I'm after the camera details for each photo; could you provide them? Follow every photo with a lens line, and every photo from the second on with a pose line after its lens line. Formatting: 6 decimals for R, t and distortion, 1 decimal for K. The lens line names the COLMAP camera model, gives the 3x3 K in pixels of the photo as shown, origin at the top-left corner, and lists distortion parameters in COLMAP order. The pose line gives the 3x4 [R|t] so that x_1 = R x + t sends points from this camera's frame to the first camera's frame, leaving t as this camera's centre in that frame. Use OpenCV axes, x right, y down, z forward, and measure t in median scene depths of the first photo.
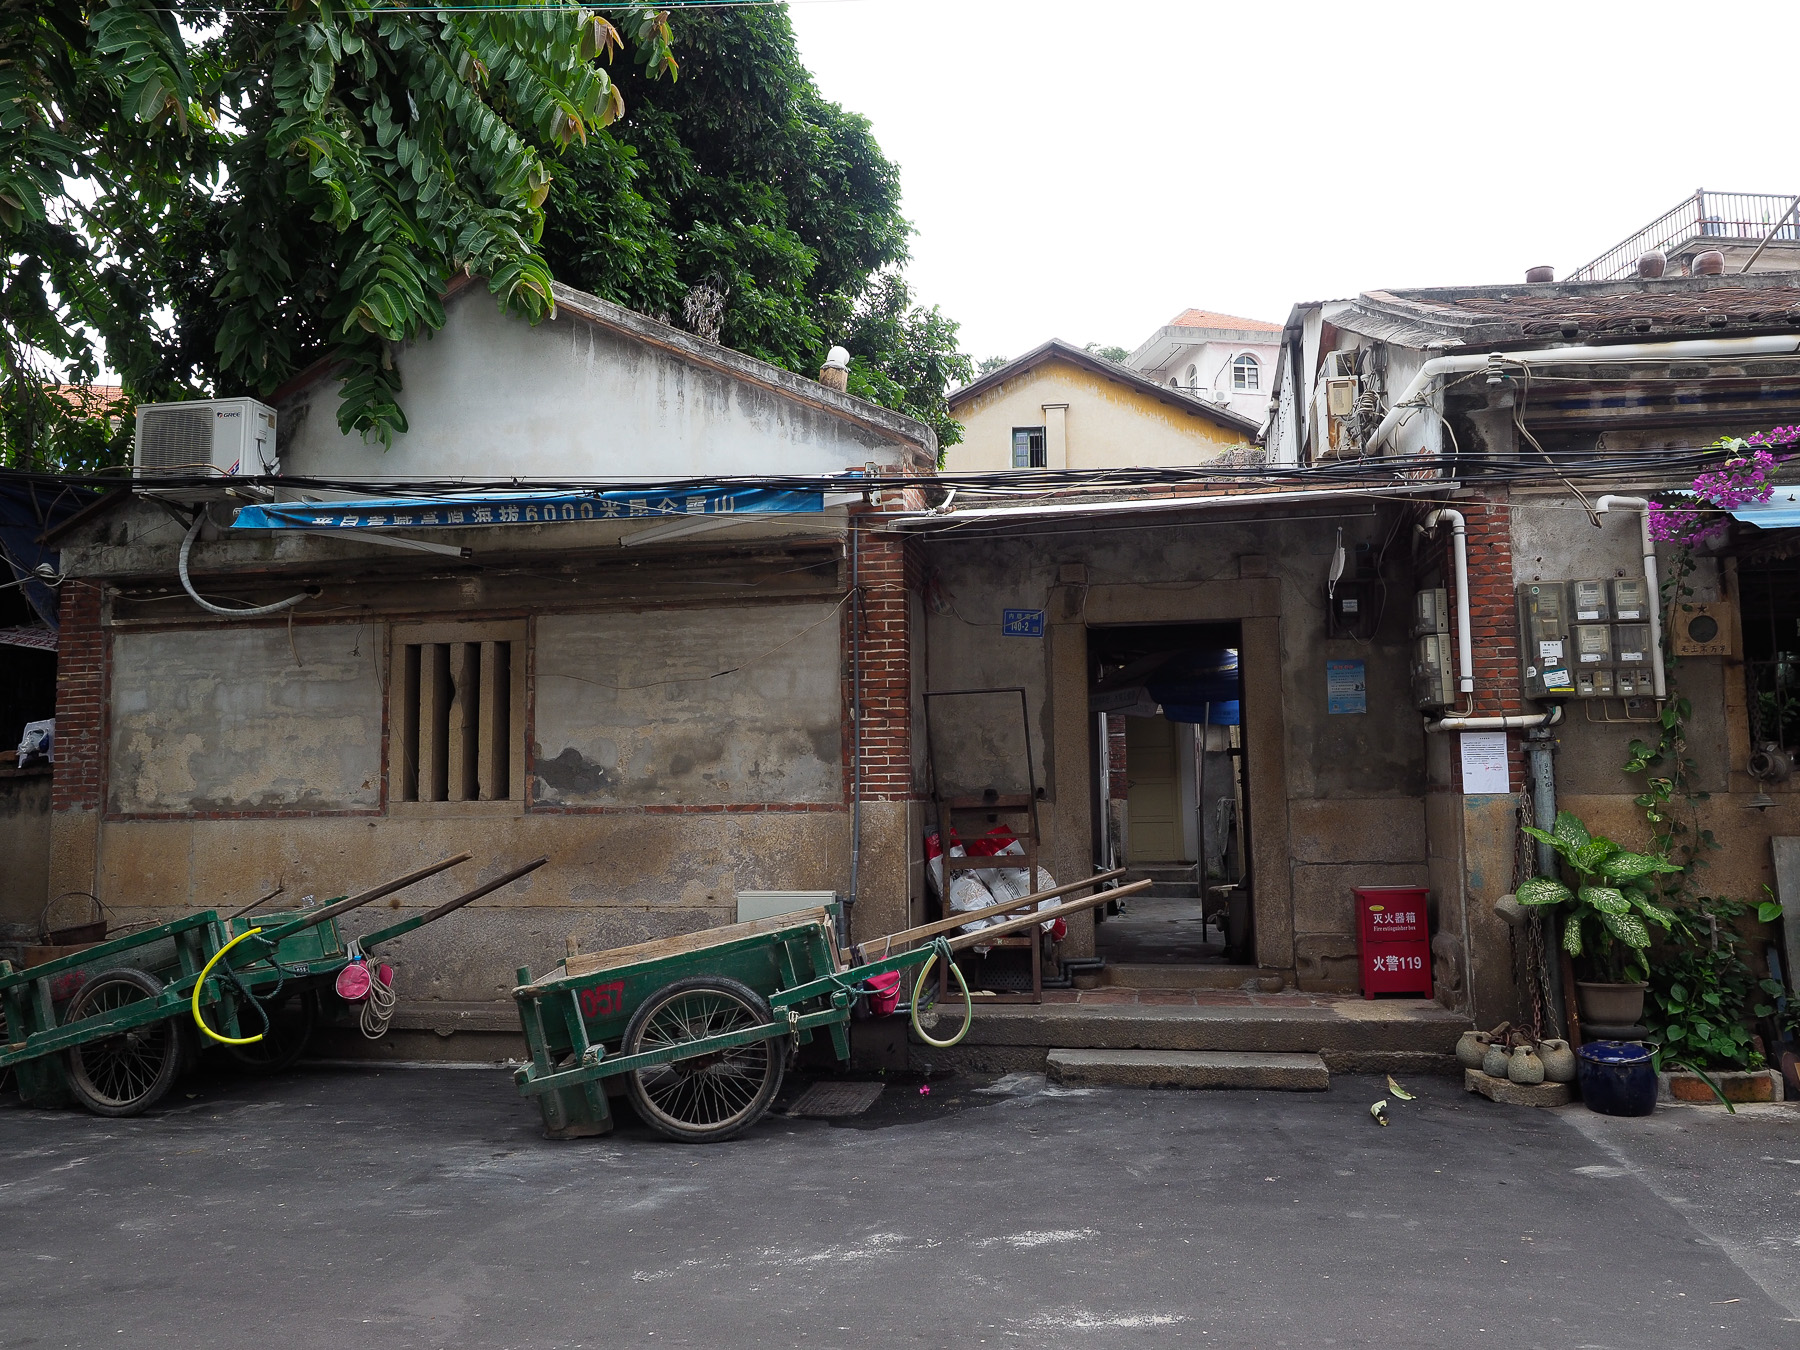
lens RADIAL K [[1295.6, 0, 899.0], [0, 1295.6, 677.9], [0, 0, 1]] dist [-0.004583, -0.011363]
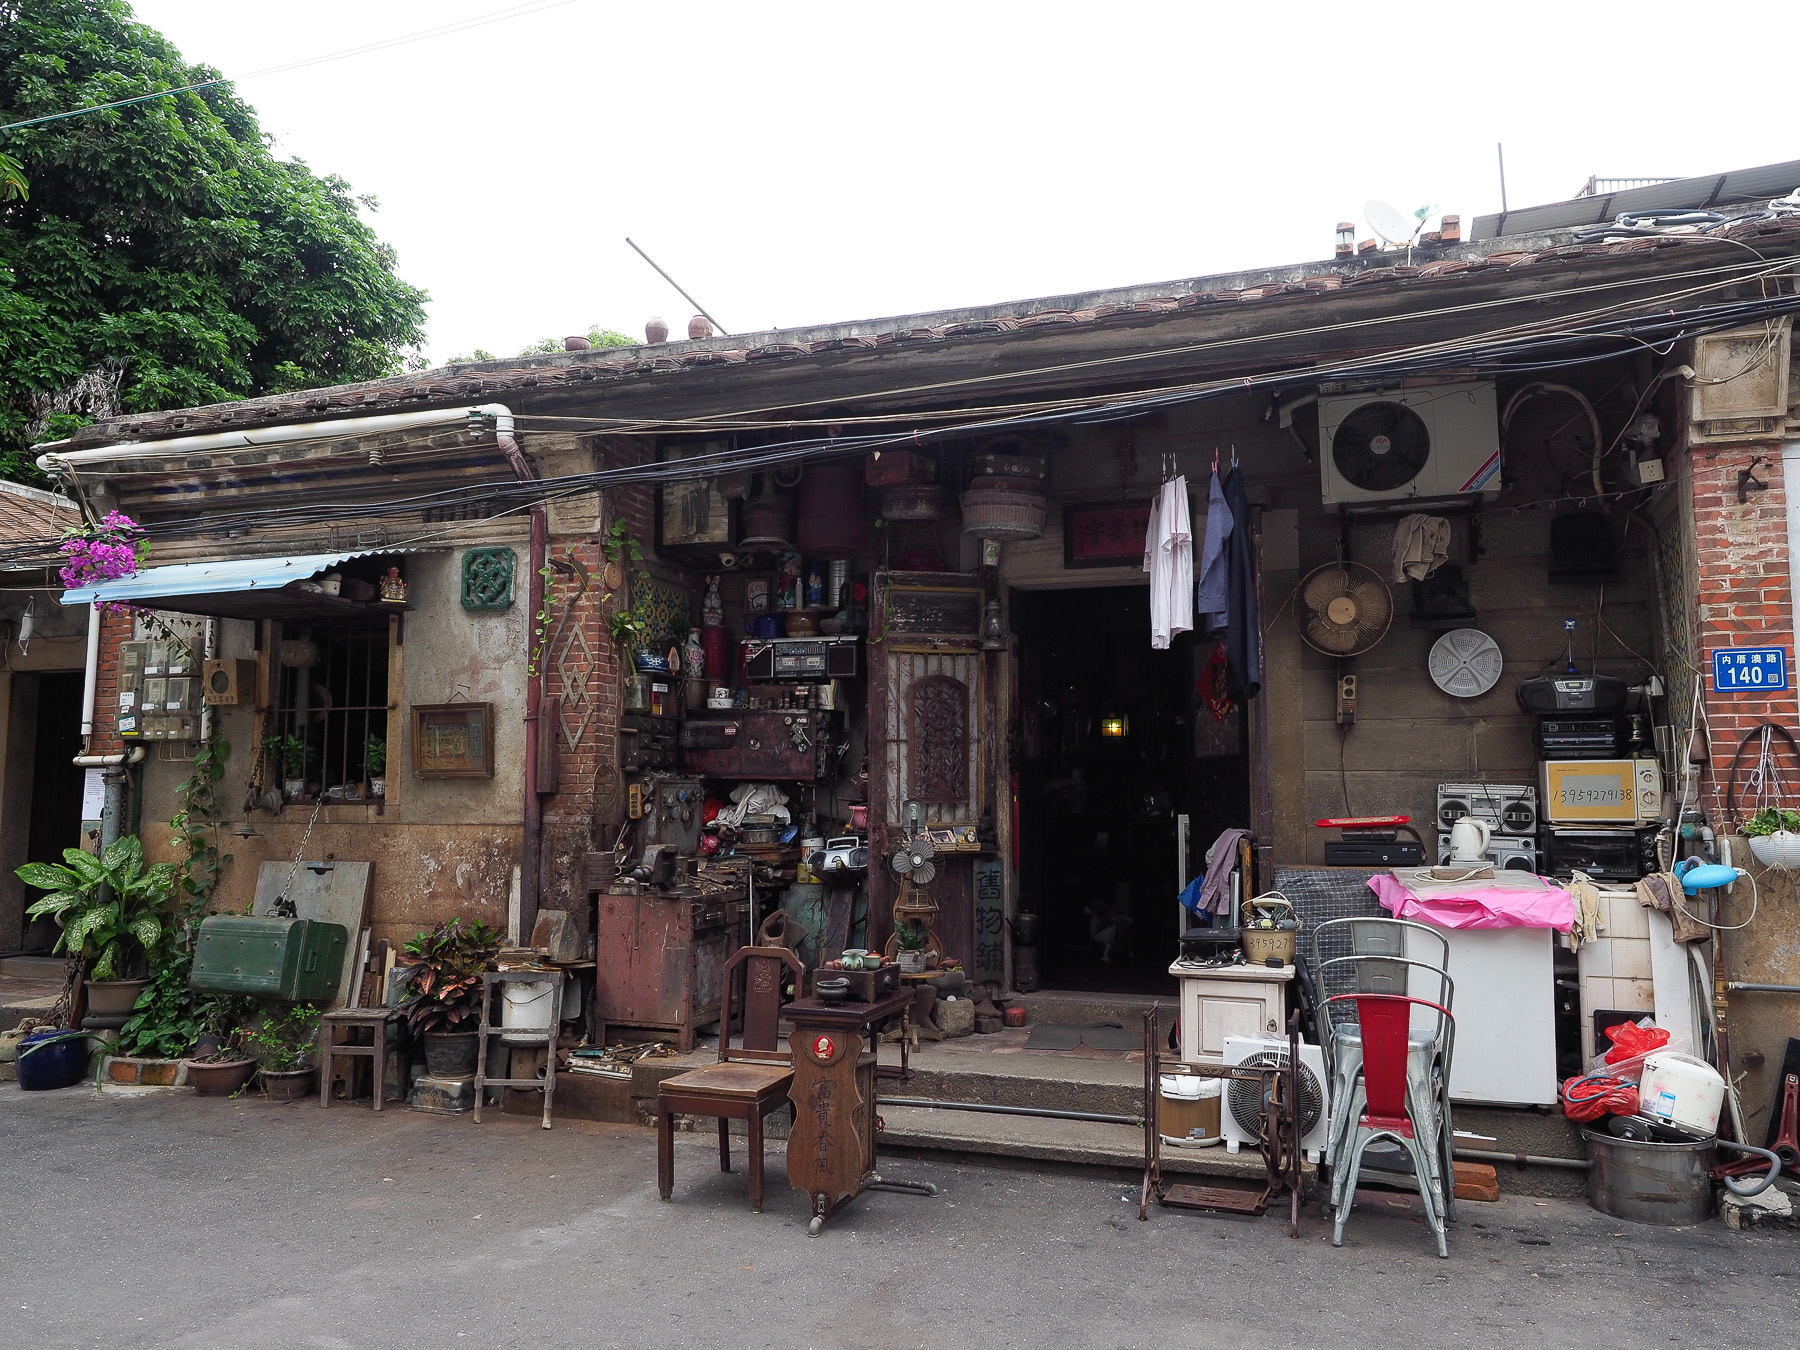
lens RADIAL K [[1295.6, 0, 899.4], [0, 1295.6, 673.0], [0, 0, 1]] dist [-0.004583, -0.011363]
pose [[0.987490, -0.009090, -0.157421, 1.396476], [0.008690, 0.999957, -0.003229, -0.036262], [0.157444, 0.001821, 0.987526, -0.059342]]
